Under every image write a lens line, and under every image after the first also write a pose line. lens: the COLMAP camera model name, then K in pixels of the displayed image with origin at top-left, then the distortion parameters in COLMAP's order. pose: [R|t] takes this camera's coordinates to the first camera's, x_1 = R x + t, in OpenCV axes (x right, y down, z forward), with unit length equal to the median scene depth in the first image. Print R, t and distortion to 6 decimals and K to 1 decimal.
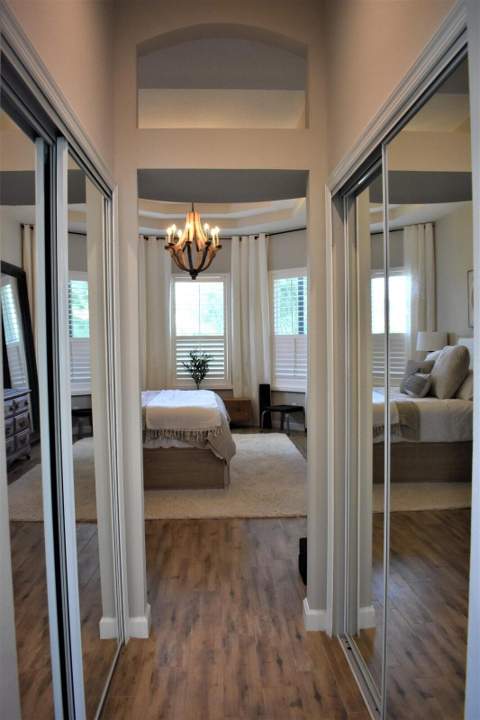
lens RADIAL K [[589.4, 0, 241.4], [0, 589.4, 359.2], [0, 0, 1]] dist [-0.043997, -0.008664]
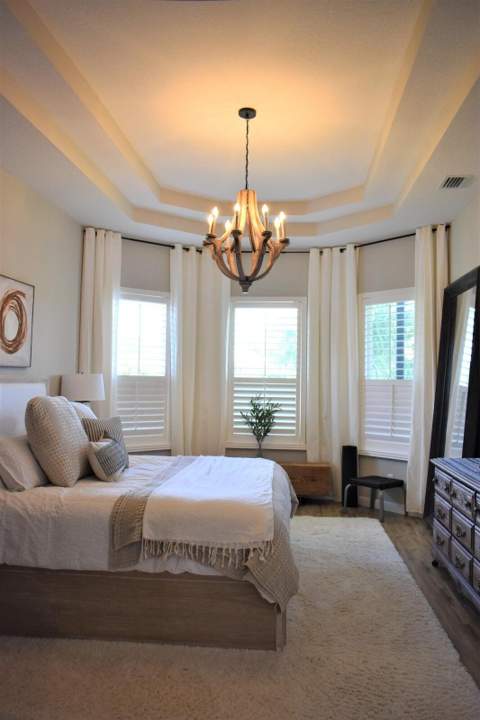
lens RADIAL K [[589.4, 0, 241.7], [0, 589.4, 363.4], [0, 0, 1]] dist [-0.043997, -0.008664]
pose [[0.990079, 0.022410, -0.138713, 0.005653], [-0.031156, 0.997639, -0.061199, -0.011521], [0.137014, 0.064913, 0.988440, 0.255583]]
